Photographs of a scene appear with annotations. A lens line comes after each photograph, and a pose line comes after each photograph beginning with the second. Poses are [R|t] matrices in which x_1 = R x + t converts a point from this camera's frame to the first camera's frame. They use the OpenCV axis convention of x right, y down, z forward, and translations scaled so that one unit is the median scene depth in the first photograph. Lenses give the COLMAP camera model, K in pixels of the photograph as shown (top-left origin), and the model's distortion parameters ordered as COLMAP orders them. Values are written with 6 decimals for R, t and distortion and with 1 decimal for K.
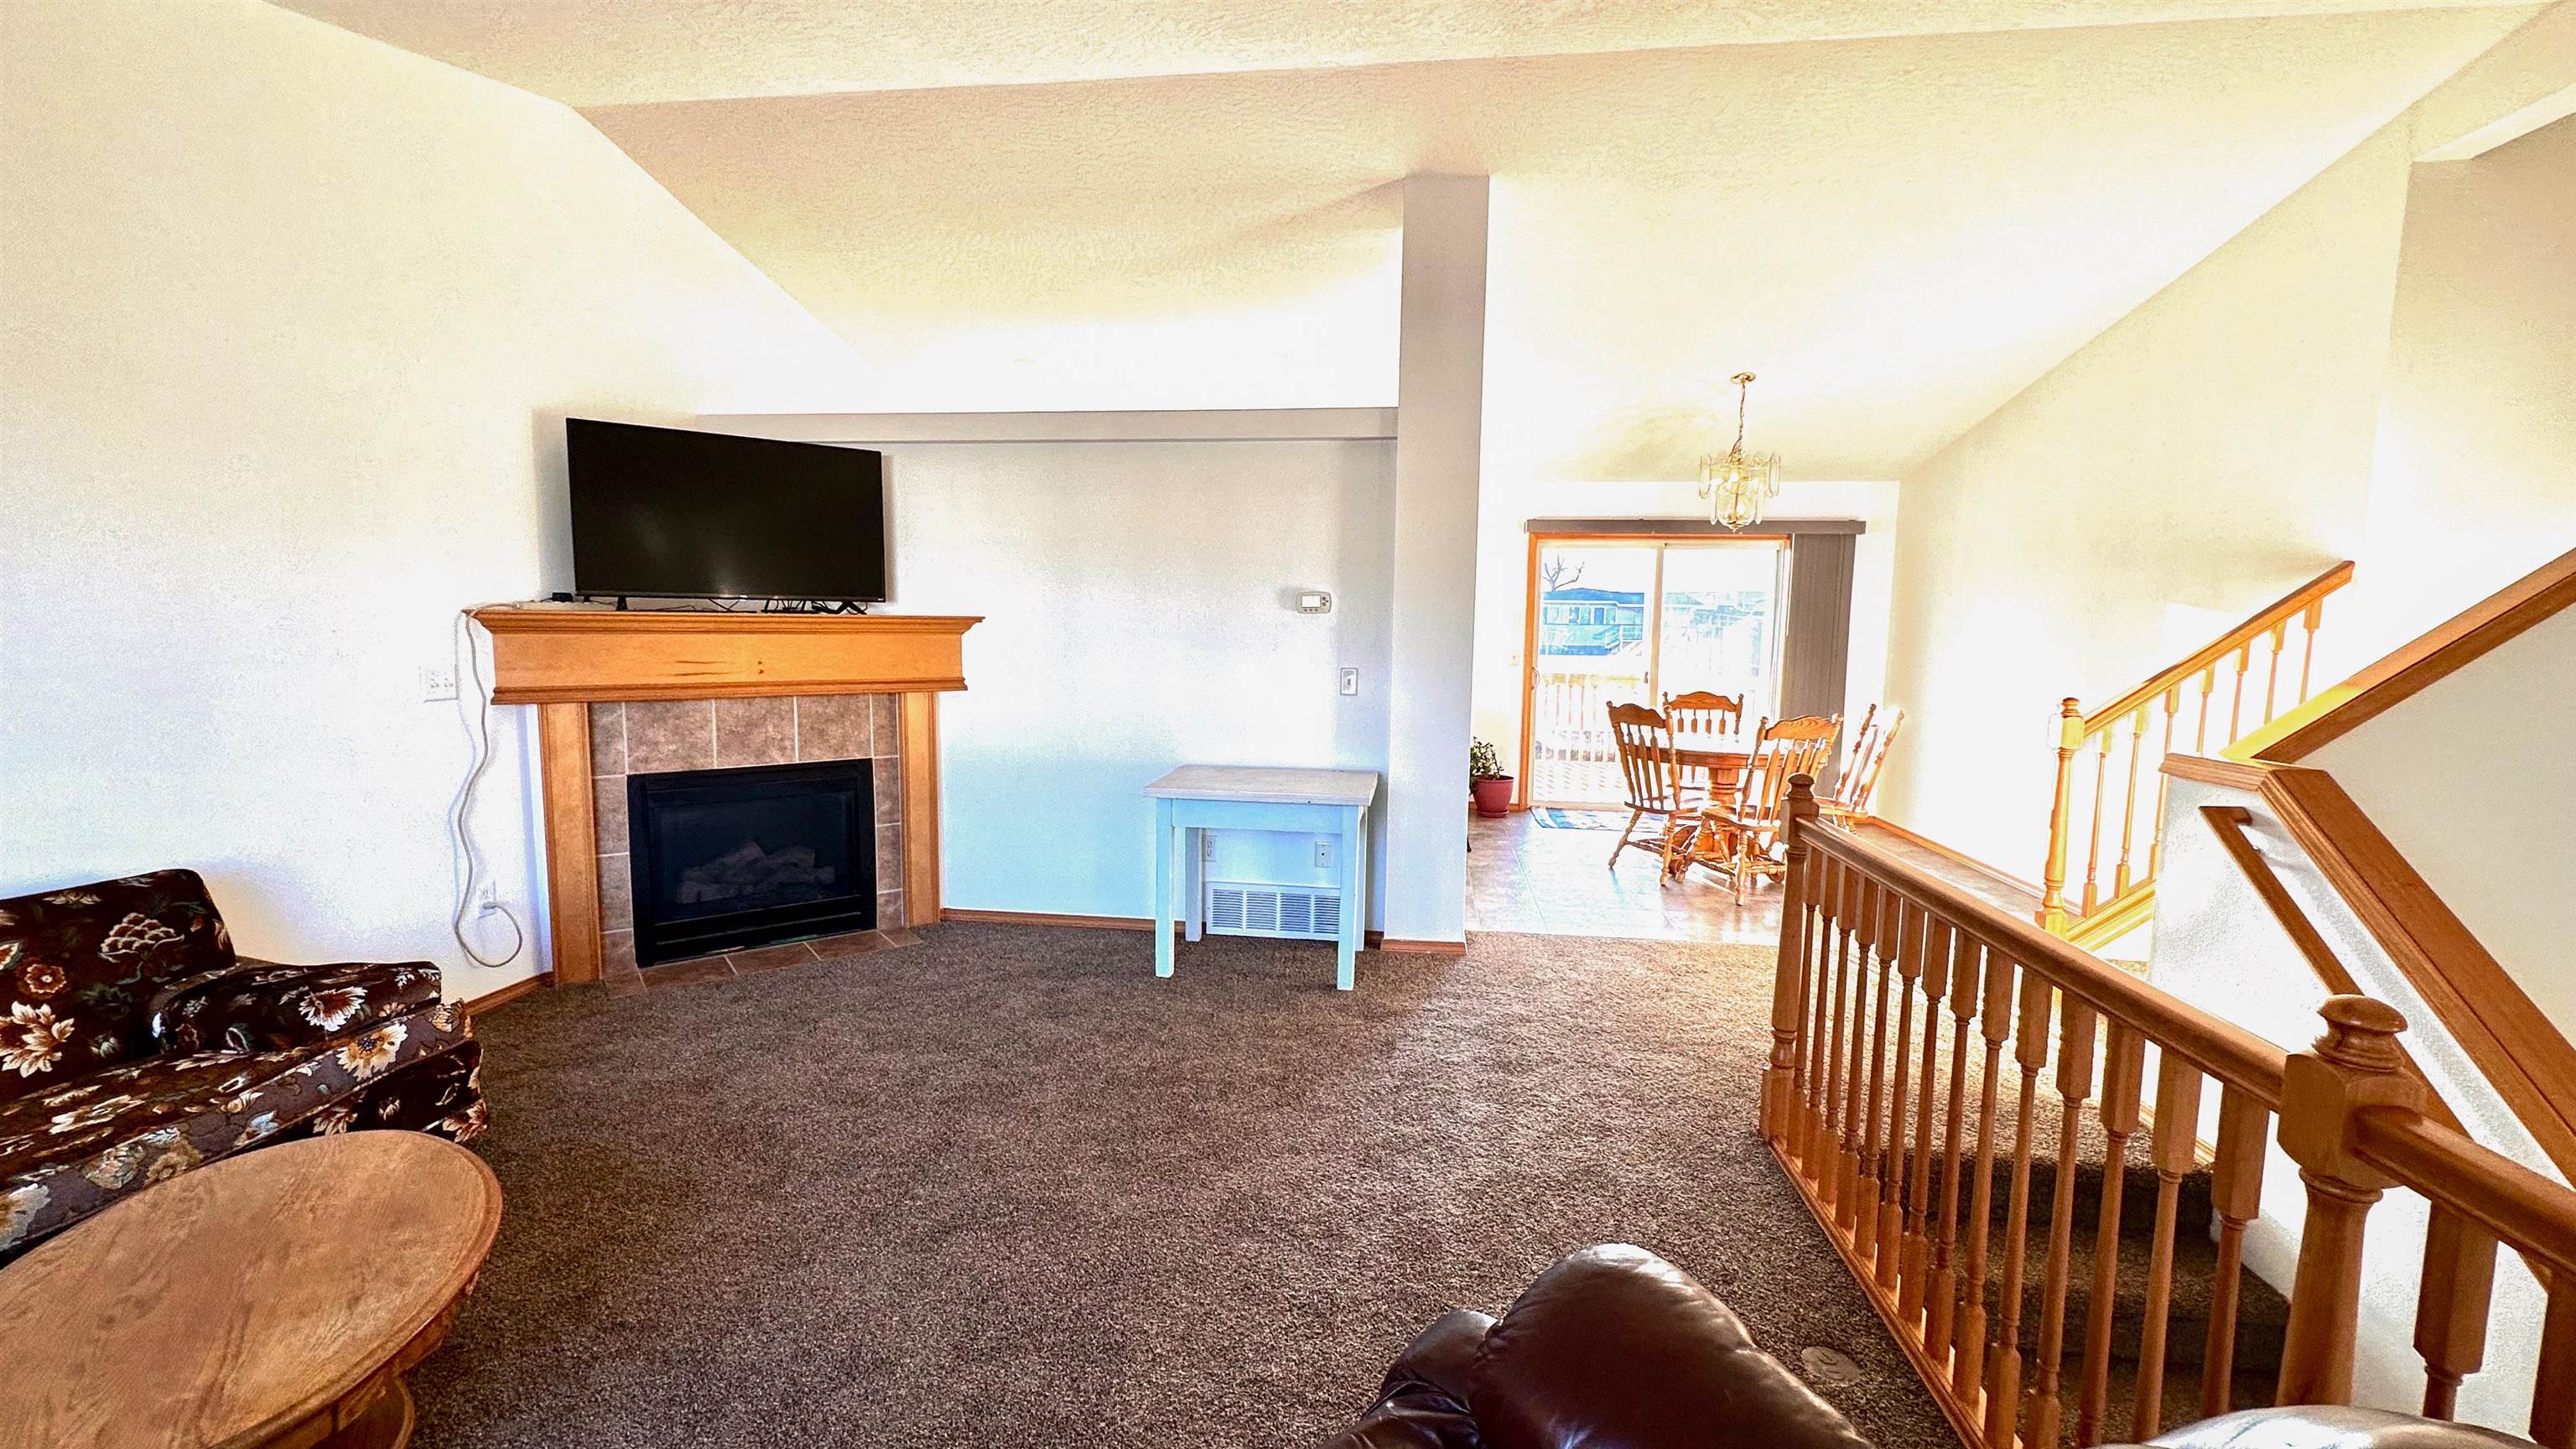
lens RADIAL K [[1031.2, 0, 1285.8], [0, 1031.2, 729.7], [0, 0, 1]] dist [-0.002317, 0.000342]
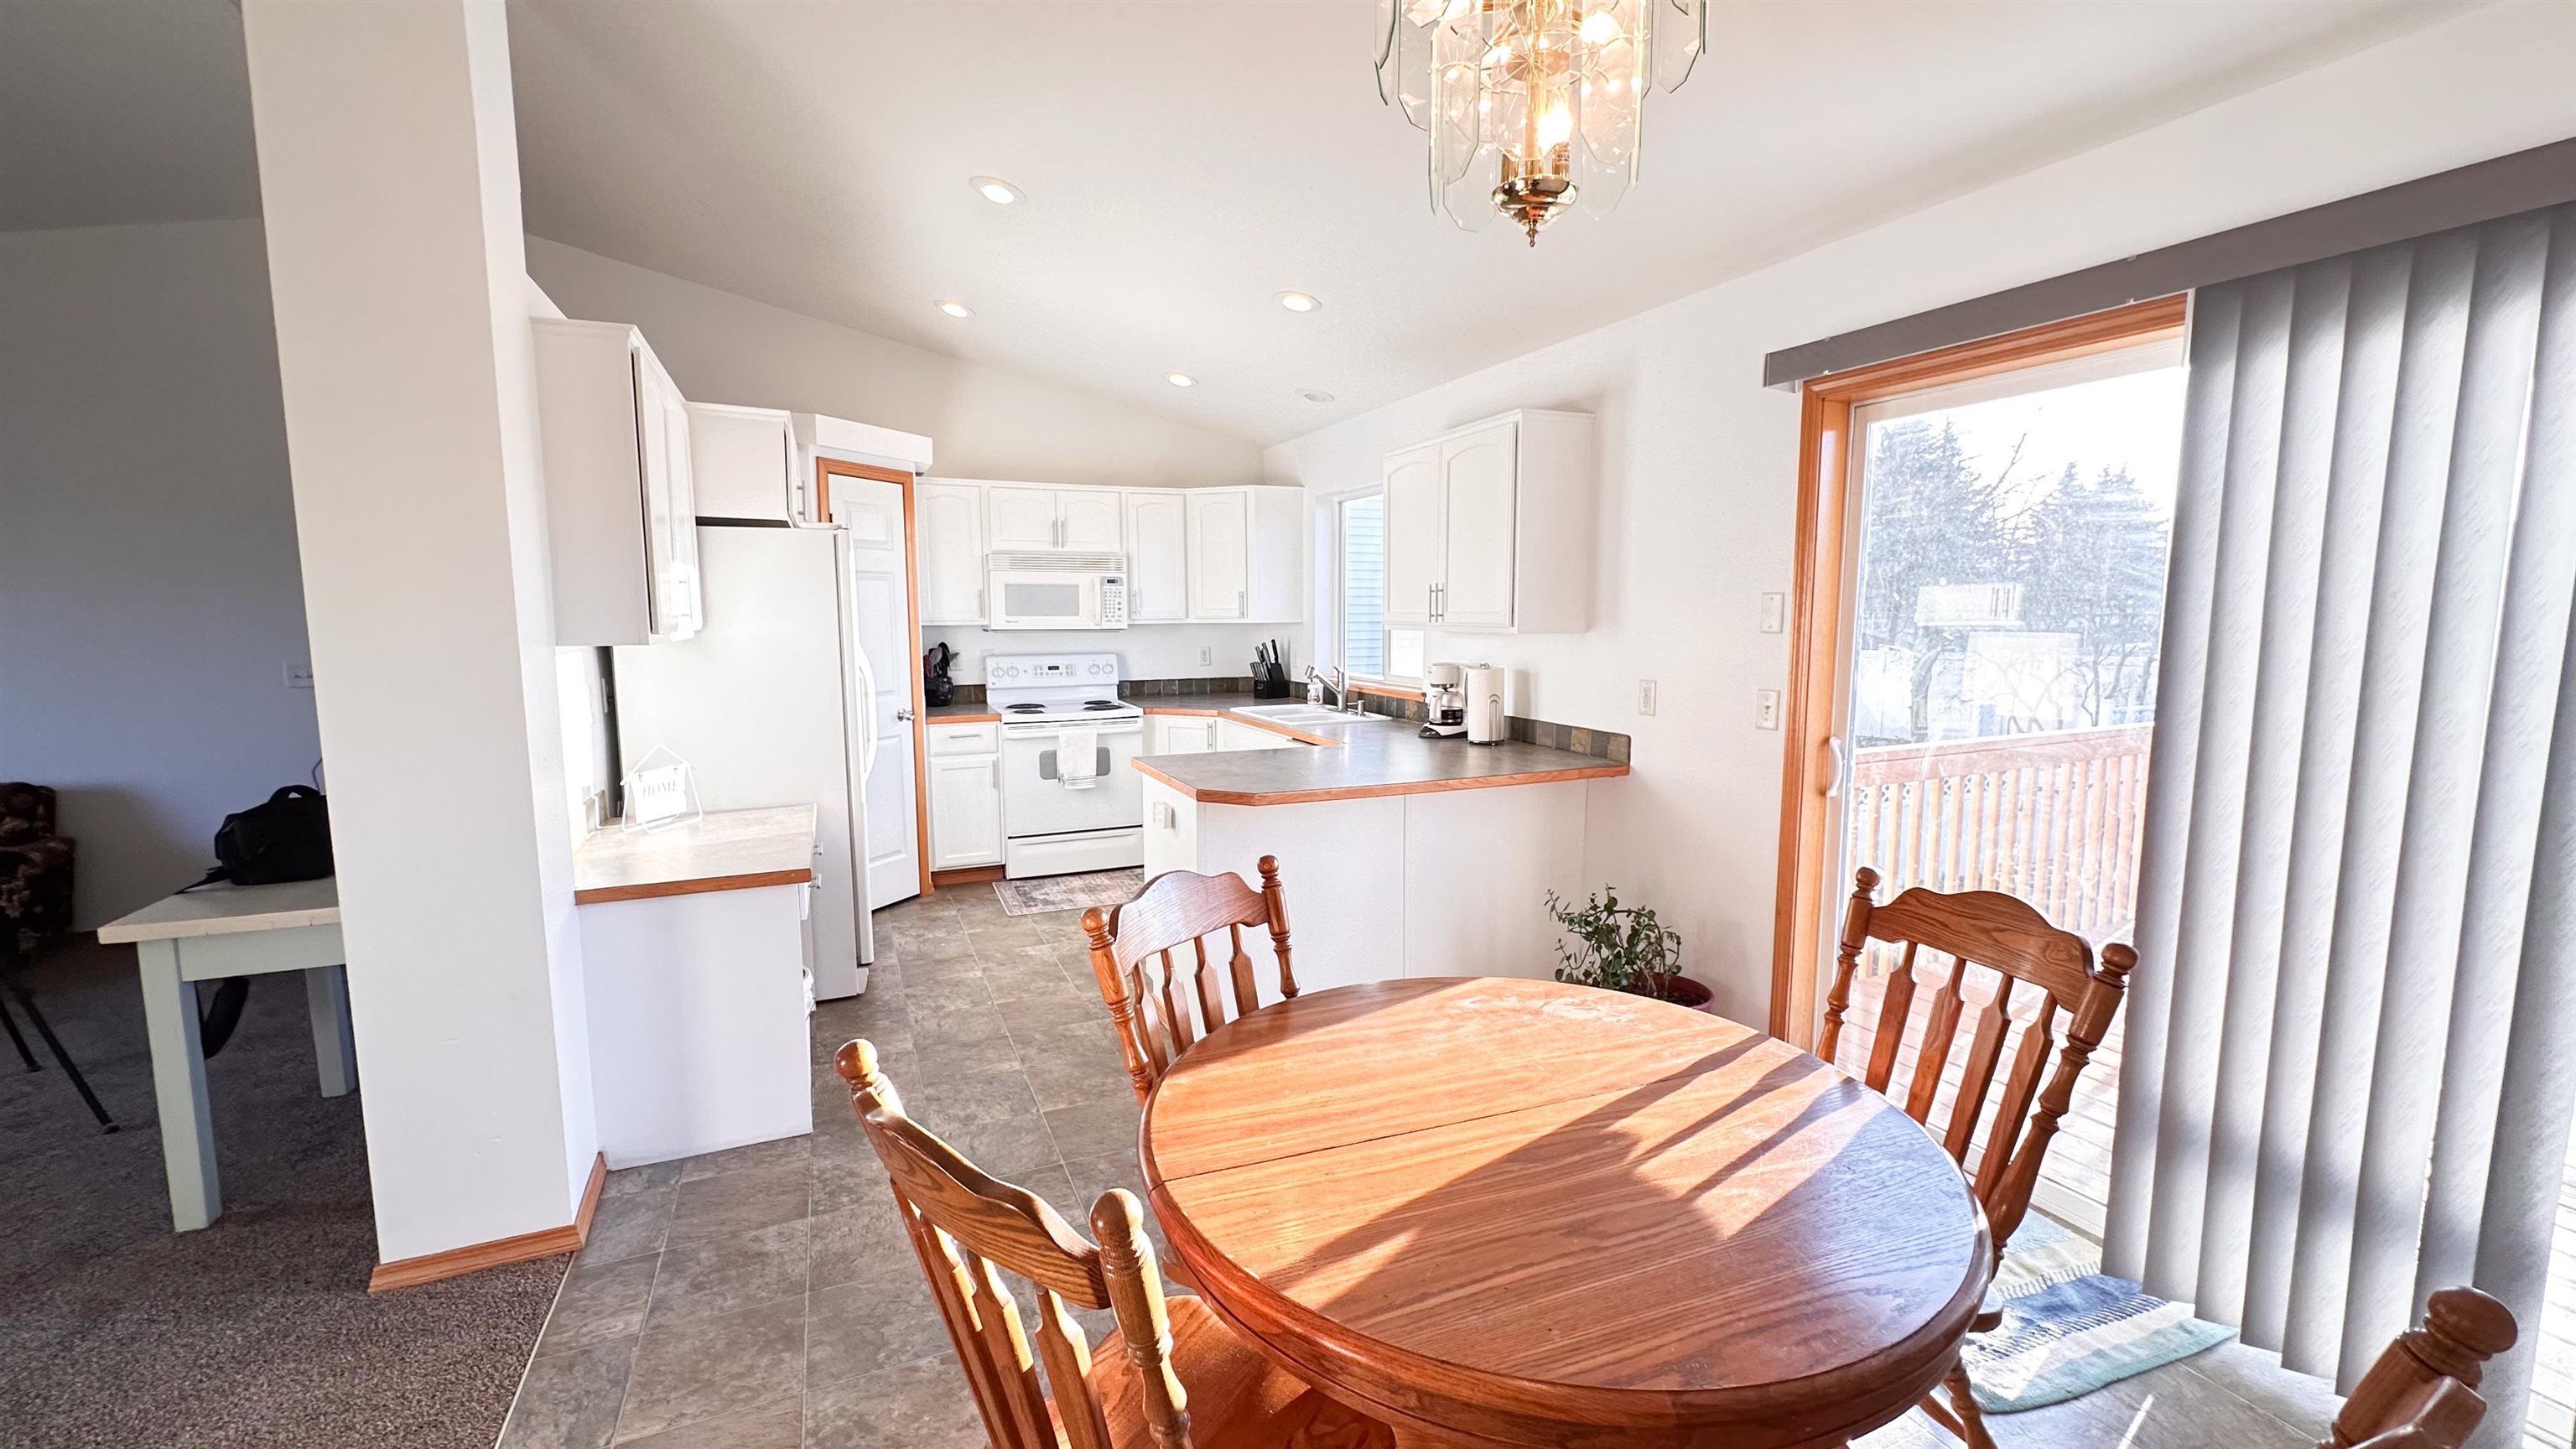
lens RADIAL K [[1031.2, 0, 1285.8], [0, 1031.2, 729.7], [0, 0, 1]] dist [-0.002317, 0.000342]
pose [[0.508799, 0.084259, -0.856752, 0.841641], [-0.080849, 0.995477, 0.049888, -0.119645], [0.857081, 0.043884, 0.513310, 1.147626]]
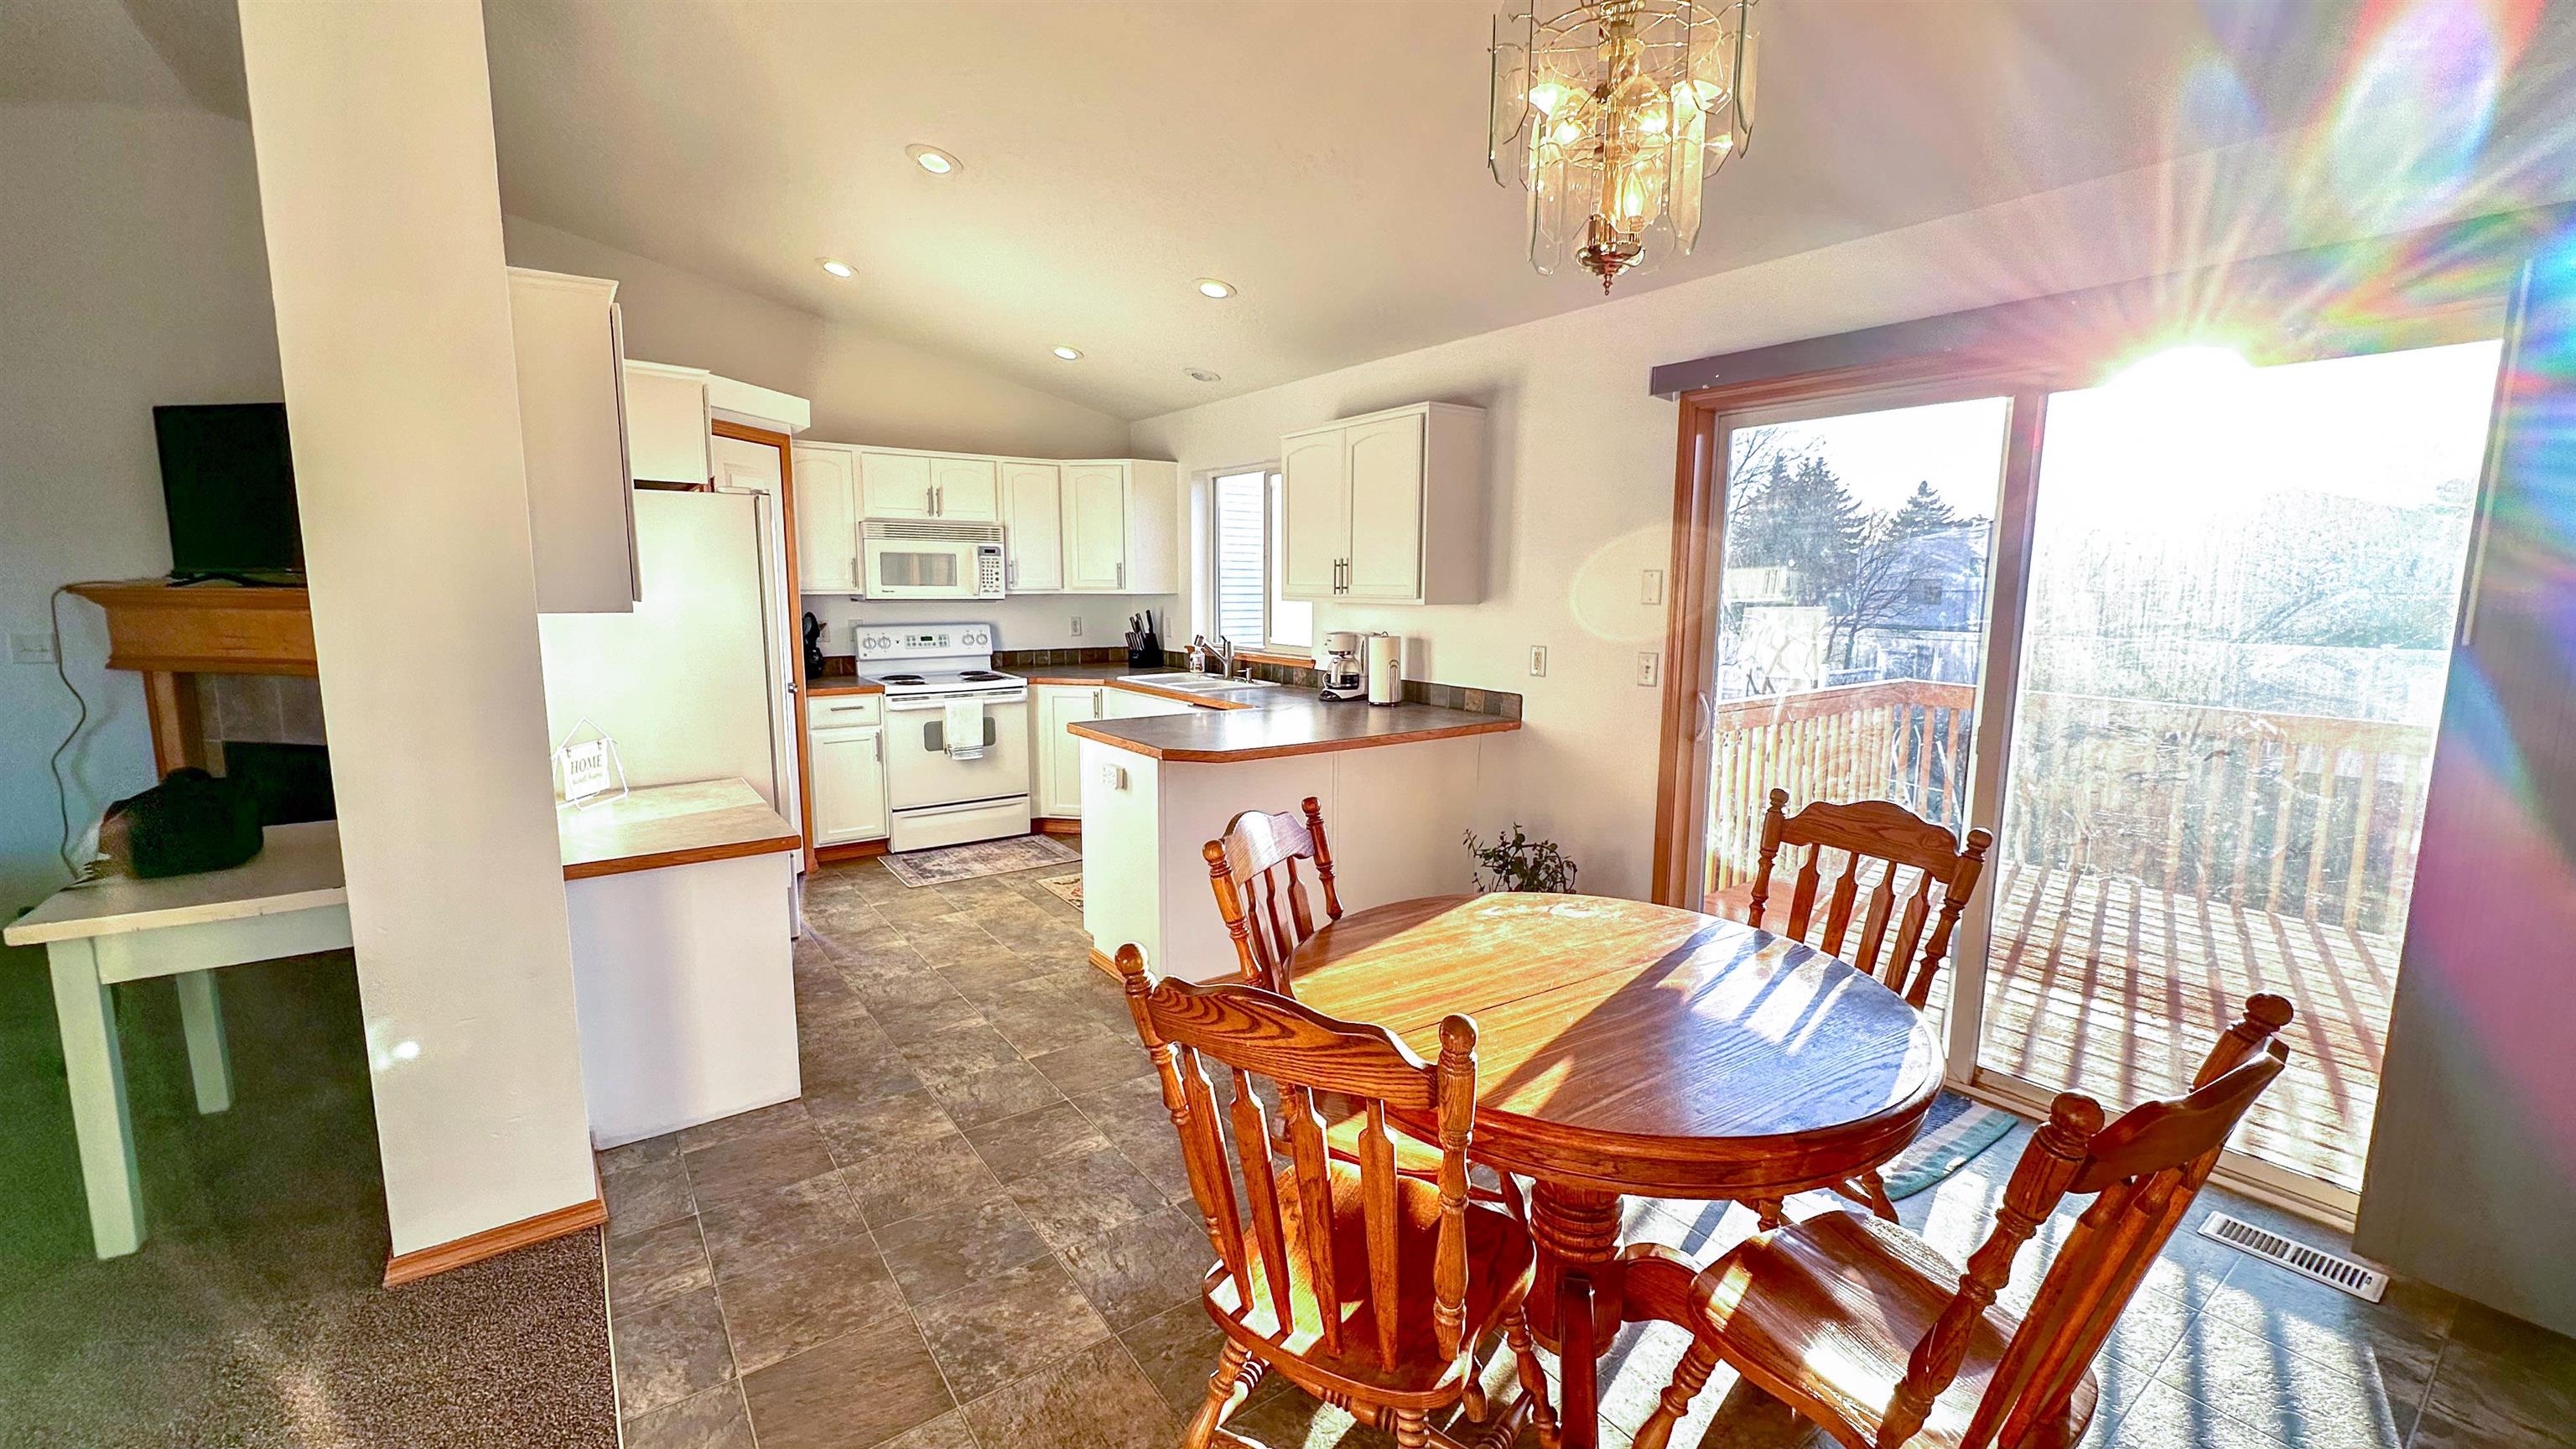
lens RADIAL K [[1031.2, 0, 1285.8], [0, 1031.2, 729.7], [0, 0, 1]] dist [-0.002317, 0.000342]
pose [[0.676937, 0.093972, -0.730017, 0.820073], [-0.073434, 0.995491, 0.060051, -0.104694], [0.732368, 0.012957, 0.680785, 1.007423]]
